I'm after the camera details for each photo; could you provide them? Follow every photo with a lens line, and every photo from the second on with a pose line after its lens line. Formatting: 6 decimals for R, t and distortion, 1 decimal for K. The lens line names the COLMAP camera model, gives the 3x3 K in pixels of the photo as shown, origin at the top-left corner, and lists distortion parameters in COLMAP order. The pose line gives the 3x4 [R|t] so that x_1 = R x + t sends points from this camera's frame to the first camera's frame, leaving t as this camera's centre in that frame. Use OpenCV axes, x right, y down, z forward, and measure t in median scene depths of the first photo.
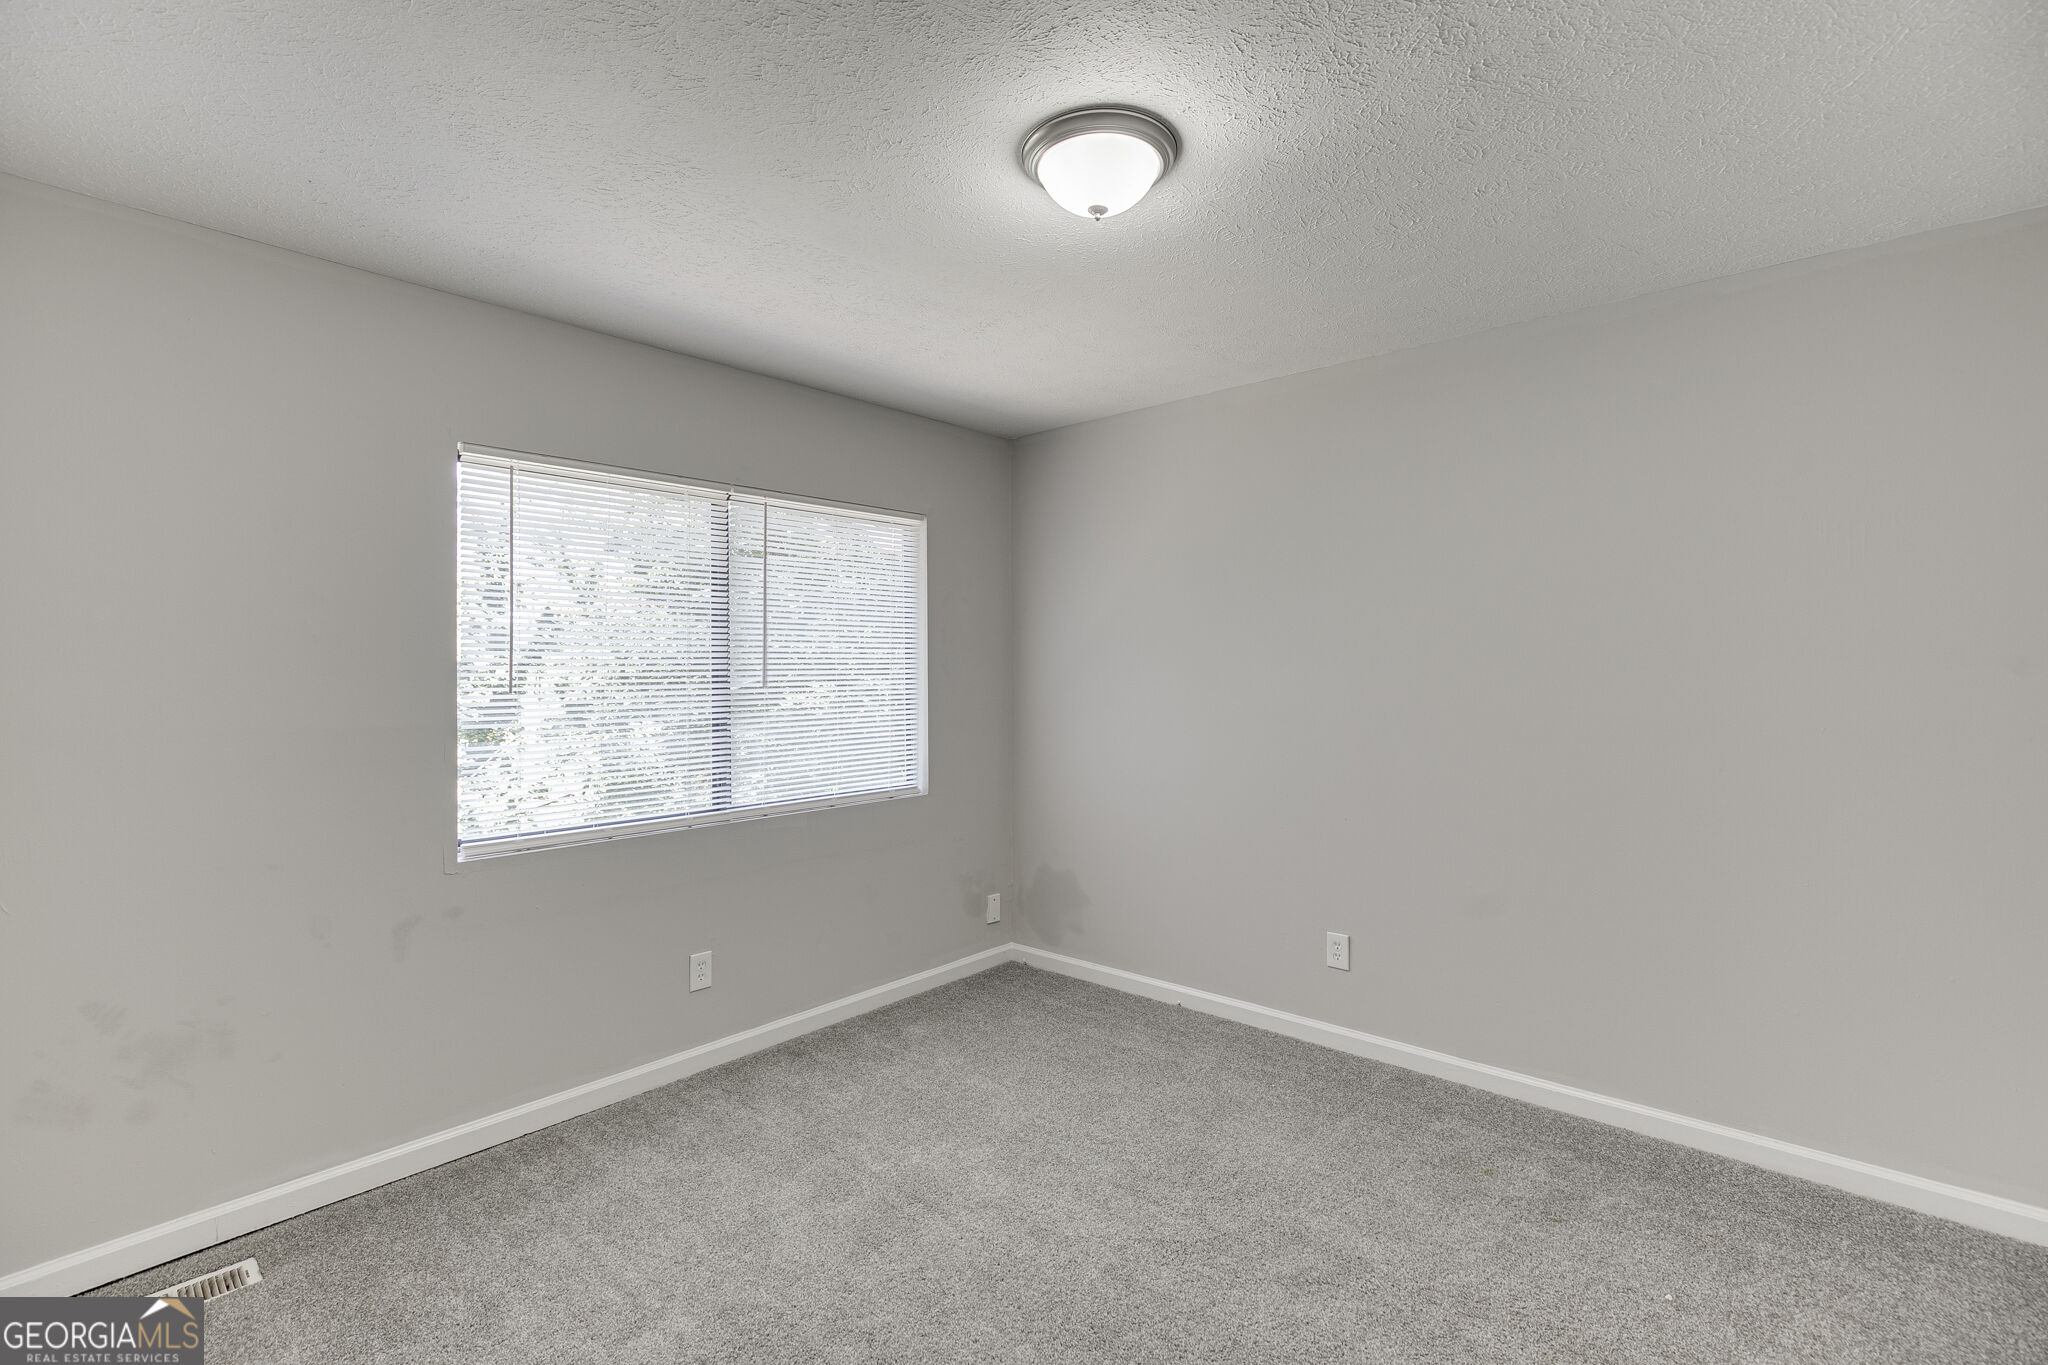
lens RADIAL K [[961.9, 0, 1005.1], [0, 961.9, 671.8], [0, 0, 1]] dist [-0.011986, 0.004619]
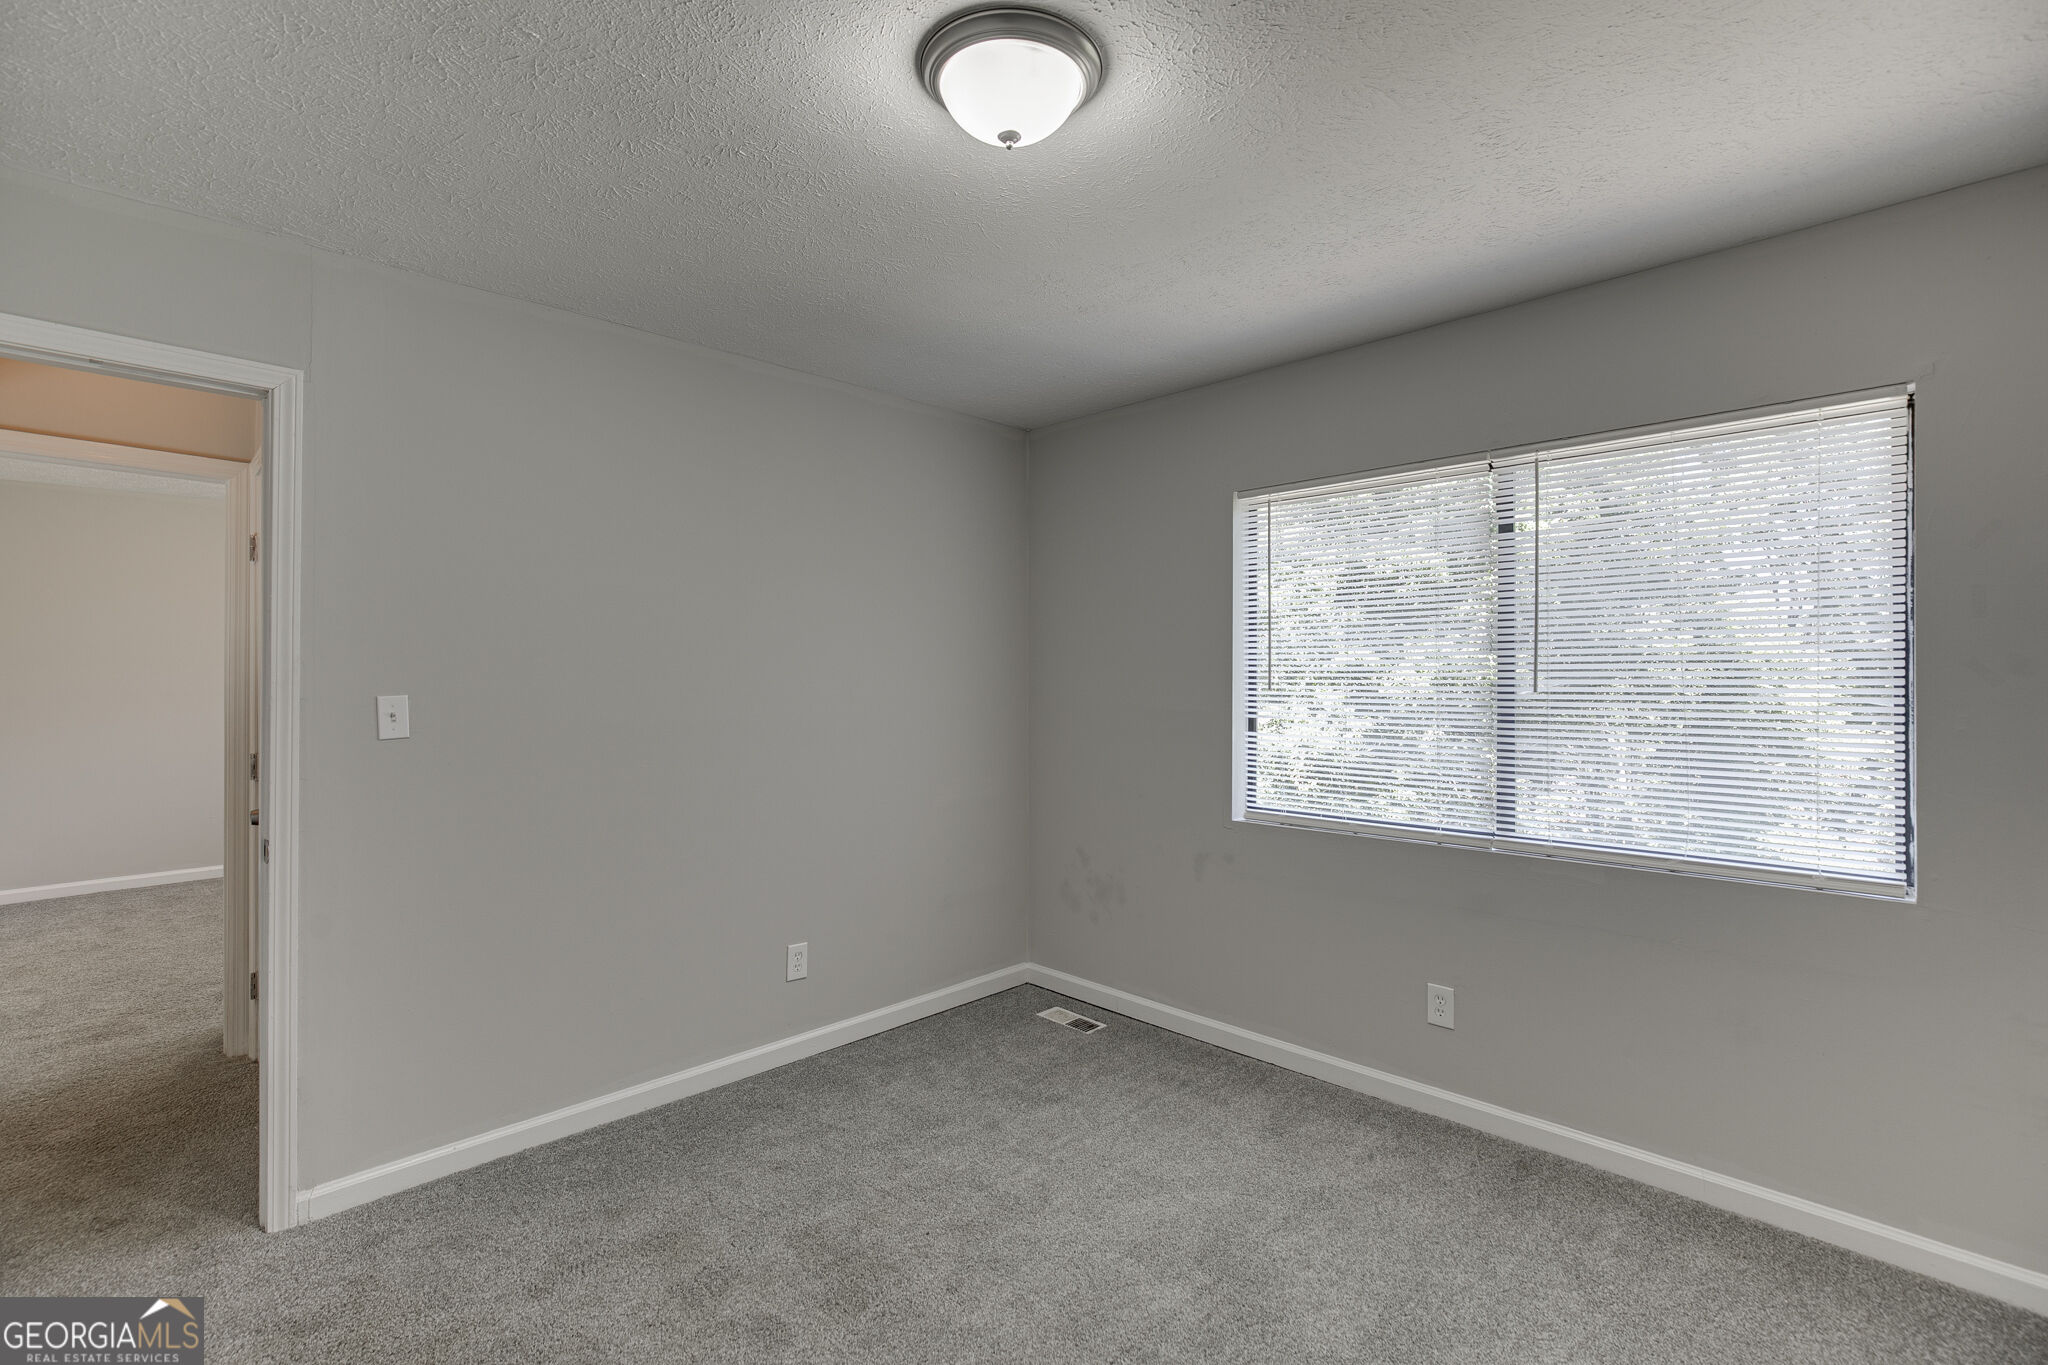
lens RADIAL K [[970.9, 0, 1050.2], [0, 970.9, 669.2], [0, 0, 1]] dist [-0.018409, 0.010250]
pose [[-0.076155, 0.004849, -0.997084, 0.710887], [0.002950, 0.999985, 0.004638, -0.010138], [0.997092, -0.002588, -0.076168, 0.819266]]
